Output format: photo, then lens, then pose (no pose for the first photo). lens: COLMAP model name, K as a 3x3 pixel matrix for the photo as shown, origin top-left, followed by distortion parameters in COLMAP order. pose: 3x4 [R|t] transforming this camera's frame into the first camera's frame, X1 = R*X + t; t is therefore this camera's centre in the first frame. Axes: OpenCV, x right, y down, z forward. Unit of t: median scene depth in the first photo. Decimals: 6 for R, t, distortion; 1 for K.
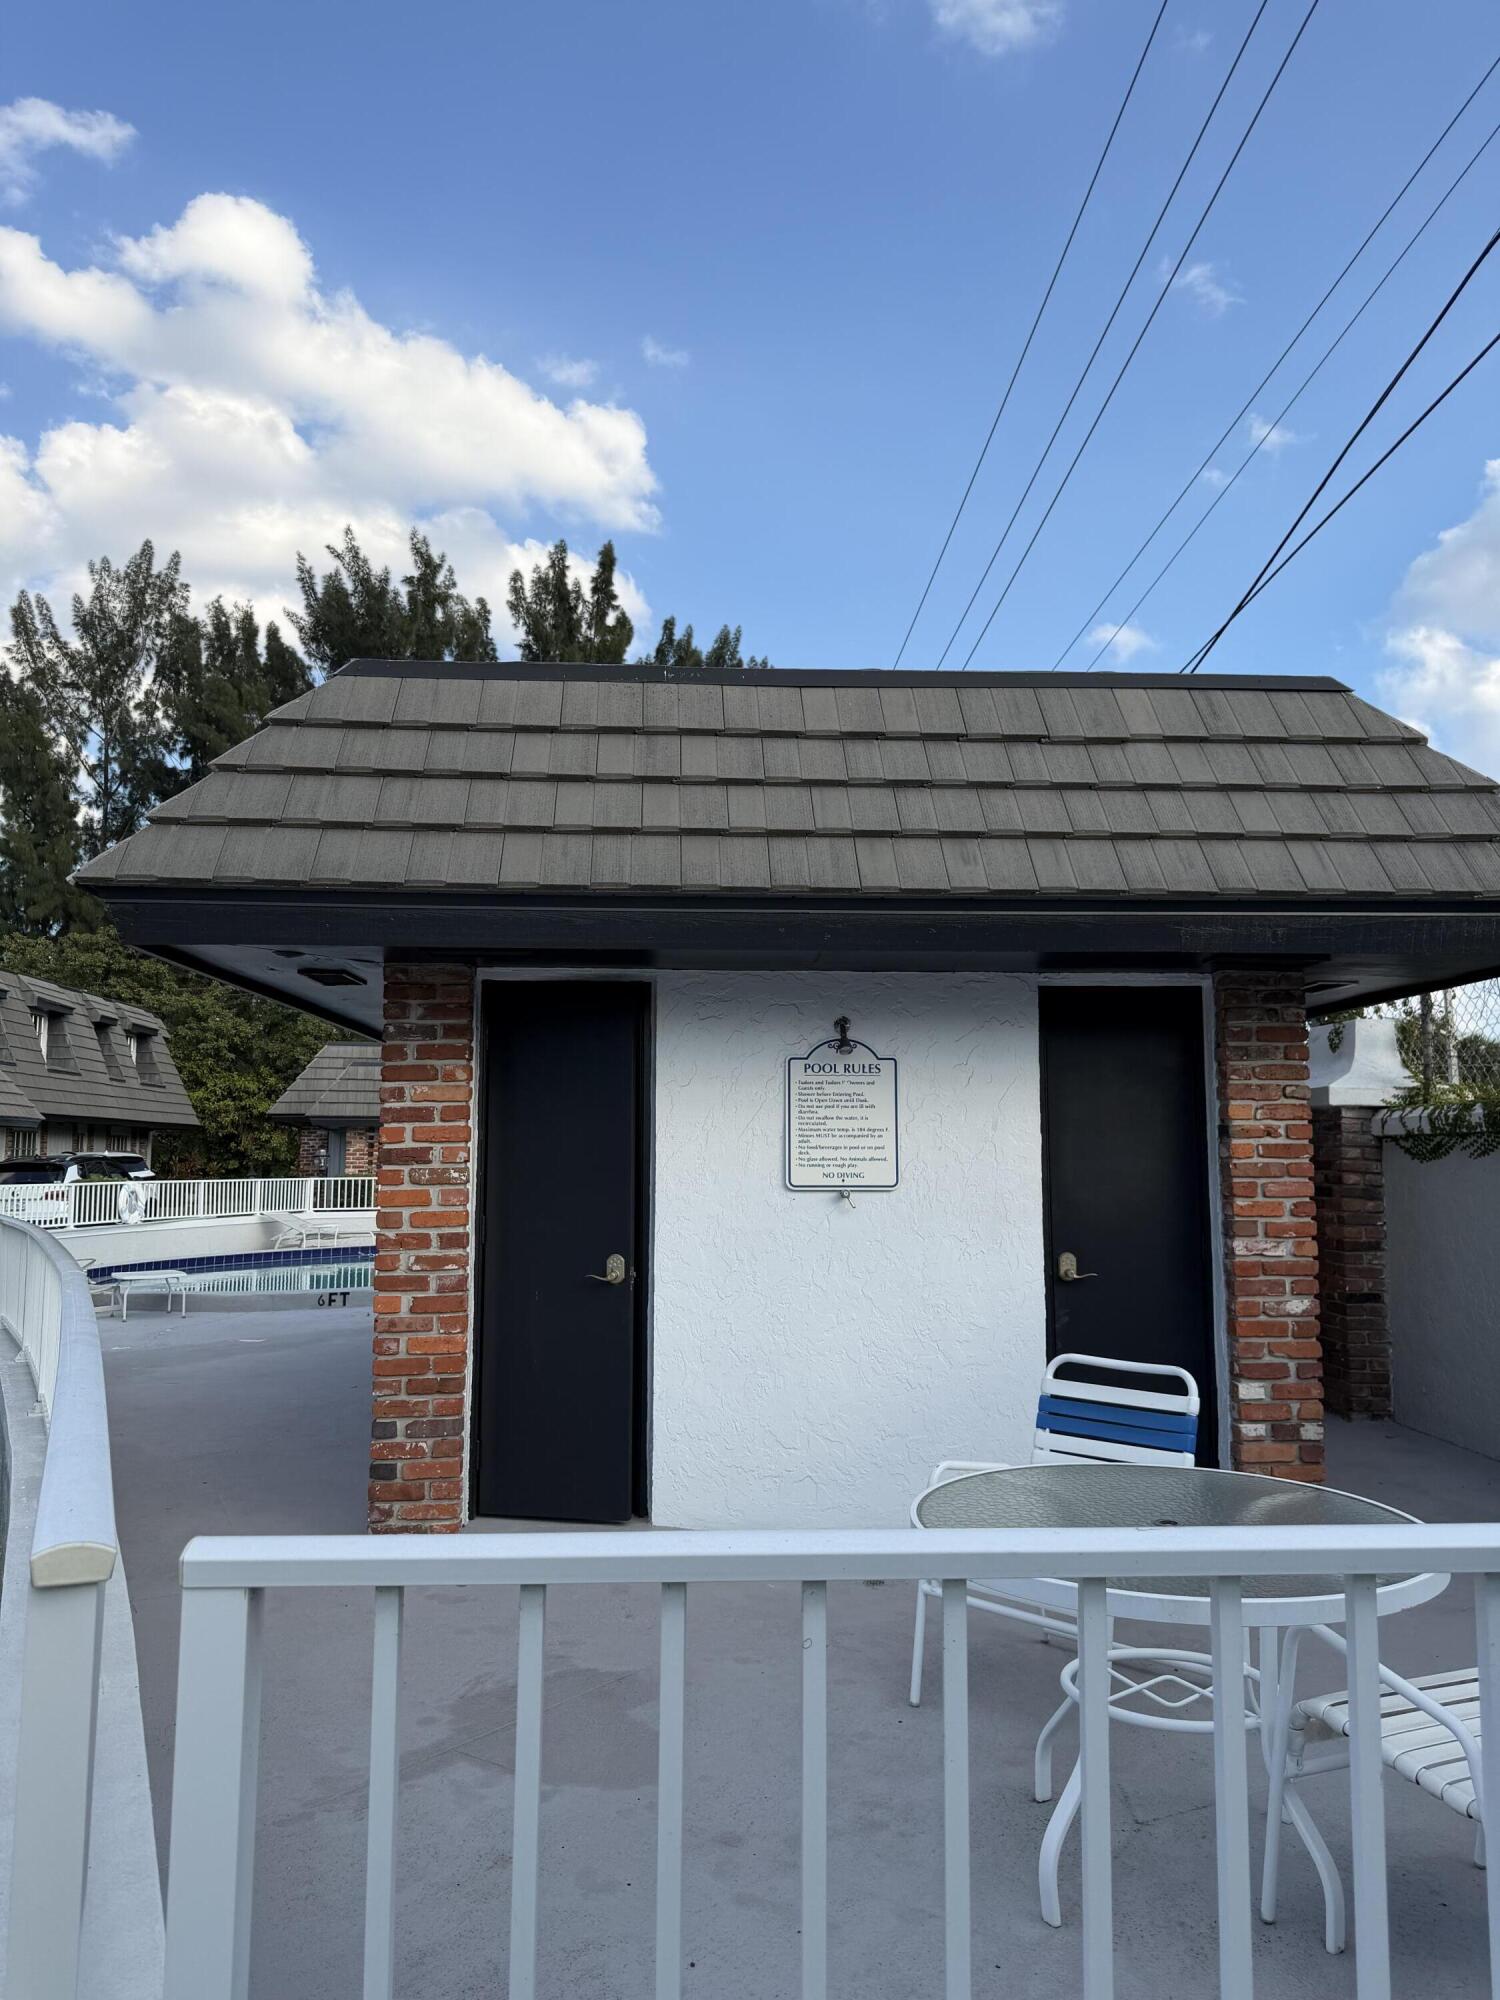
lens RADIAL K [[1409.4, 0, 750.0], [0, 1409.4, 1000.0], [0, 0, 1]] dist [0.052884, -0.055881]
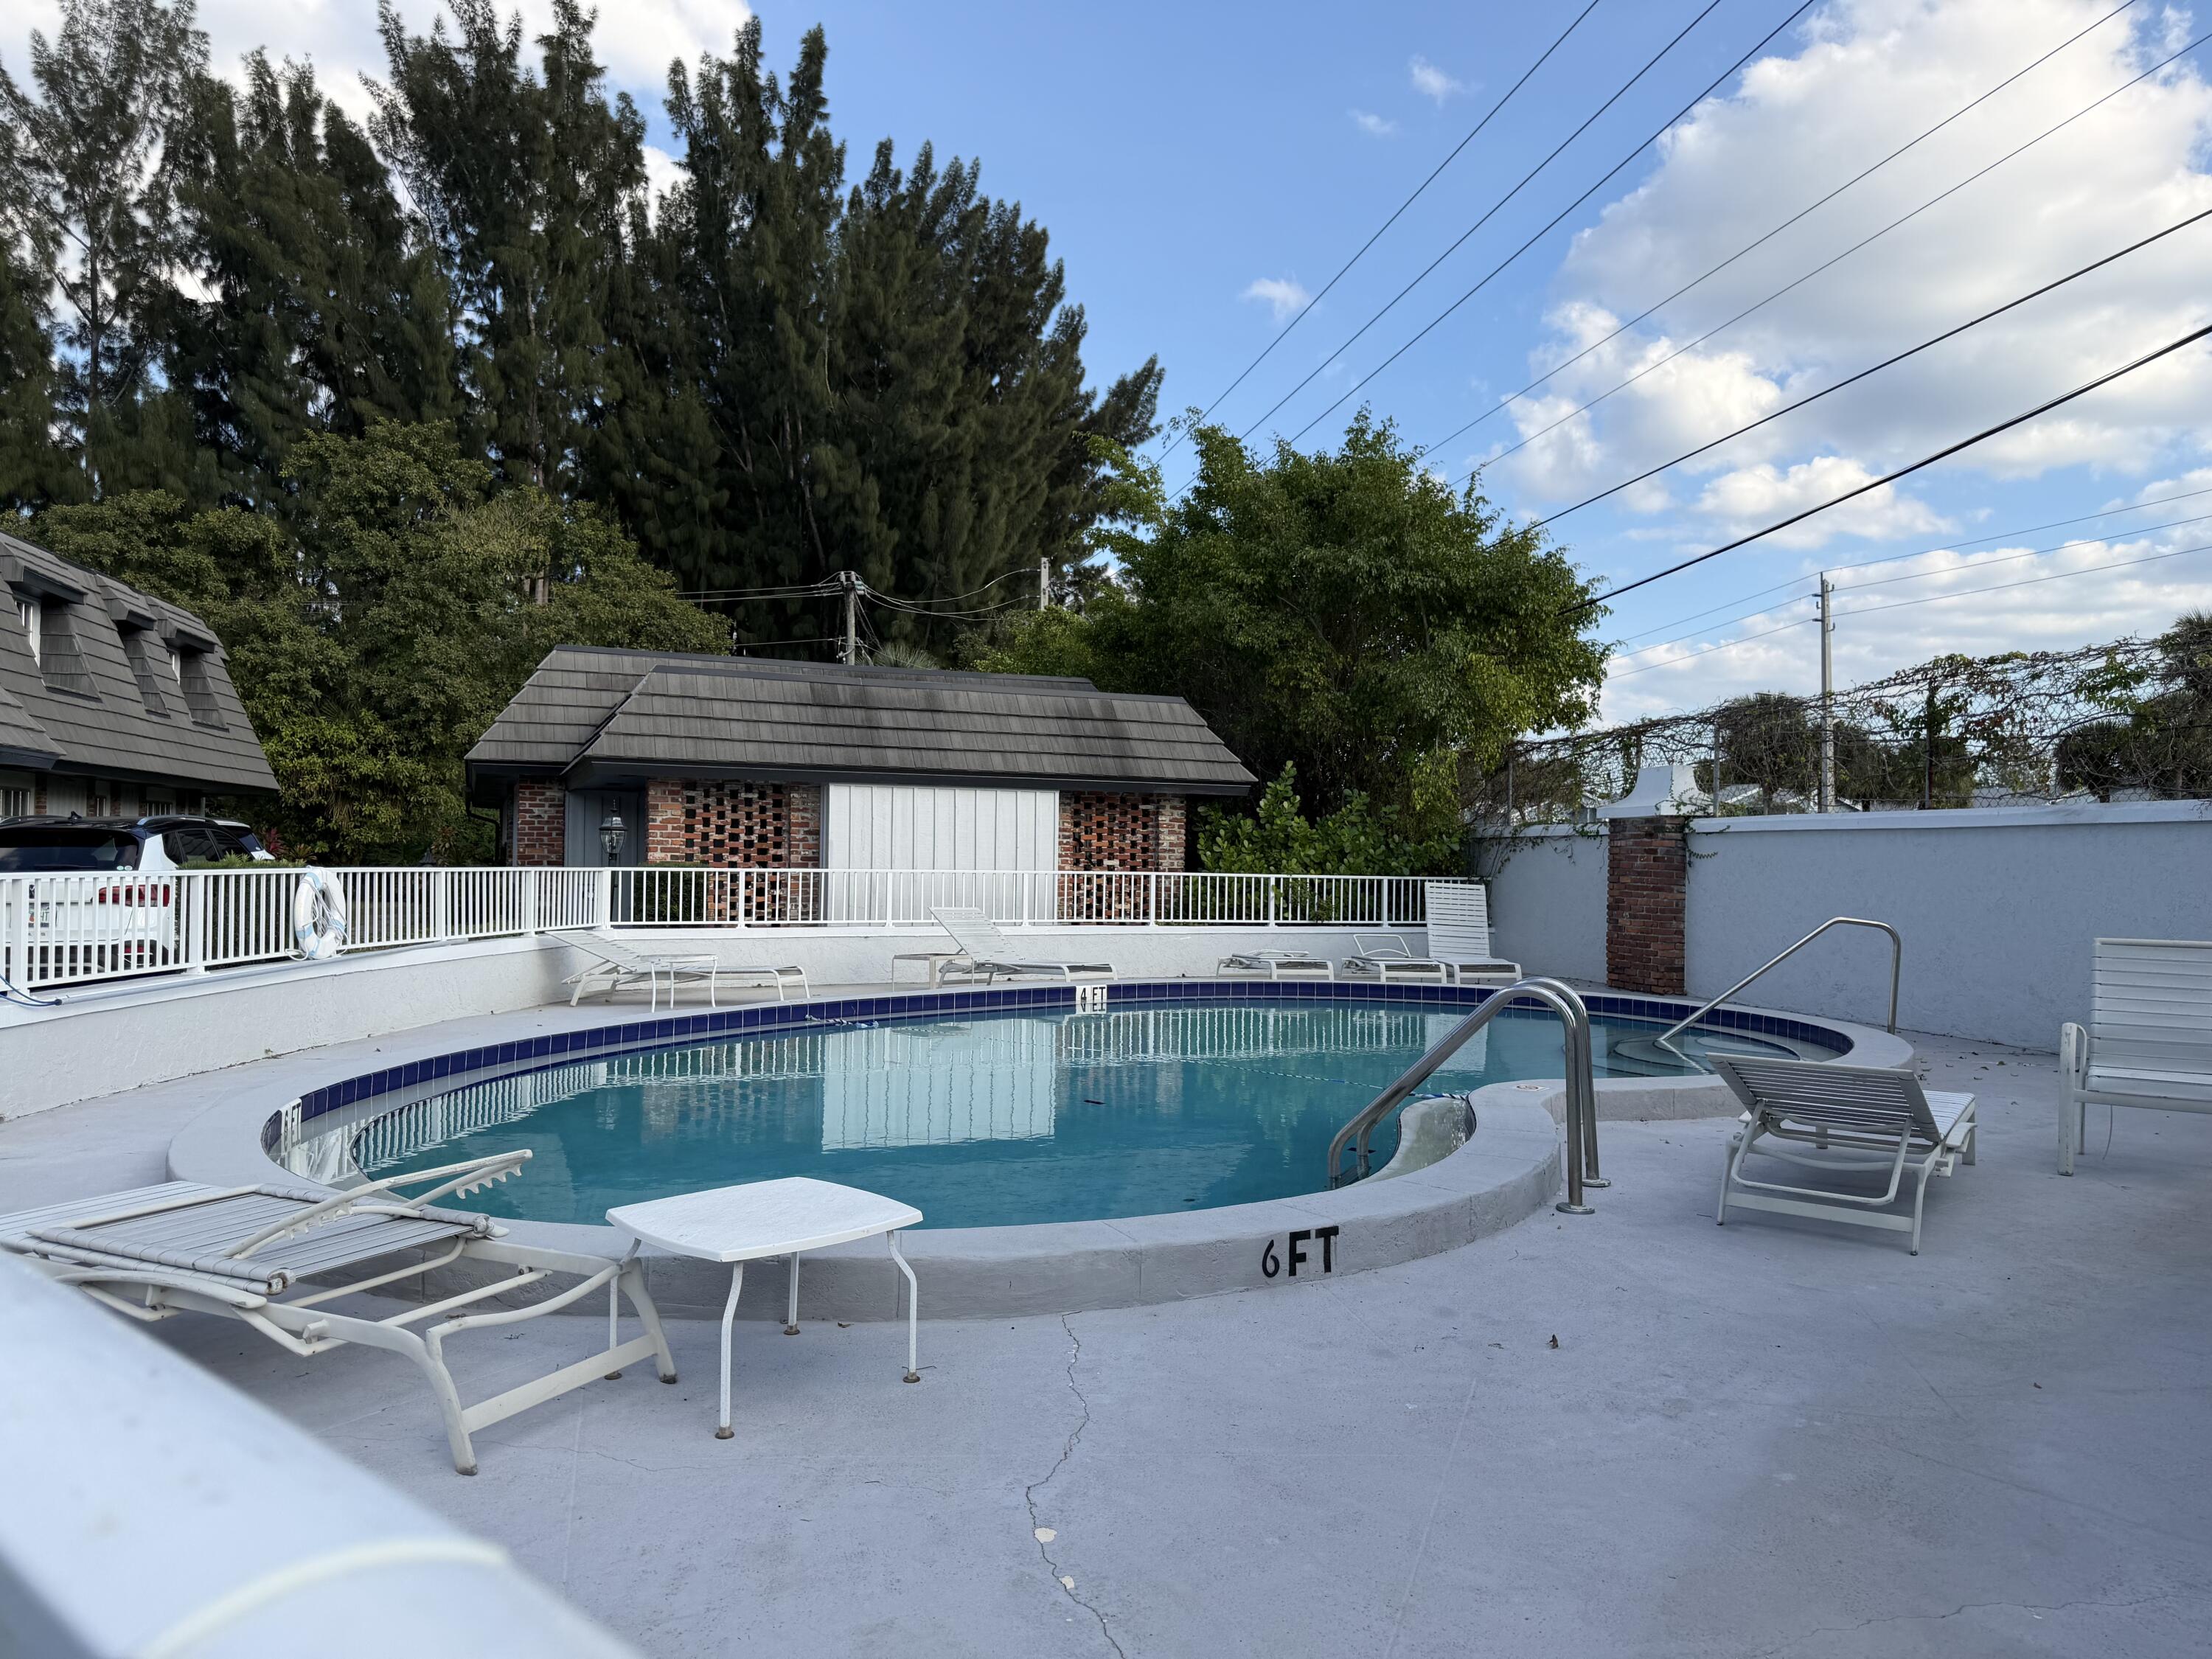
lens RADIAL K [[1553.7, 0, 1106.0], [0, 1553.7, 829.5], [0, 0, 1]] dist [0.005077, 0.001264]
pose [[0.987228, 0.011527, 0.158898, -0.079102], [-0.026740, 0.995219, 0.093942, 0.018346], [-0.157055, -0.096991, 0.982816, 0.139716]]
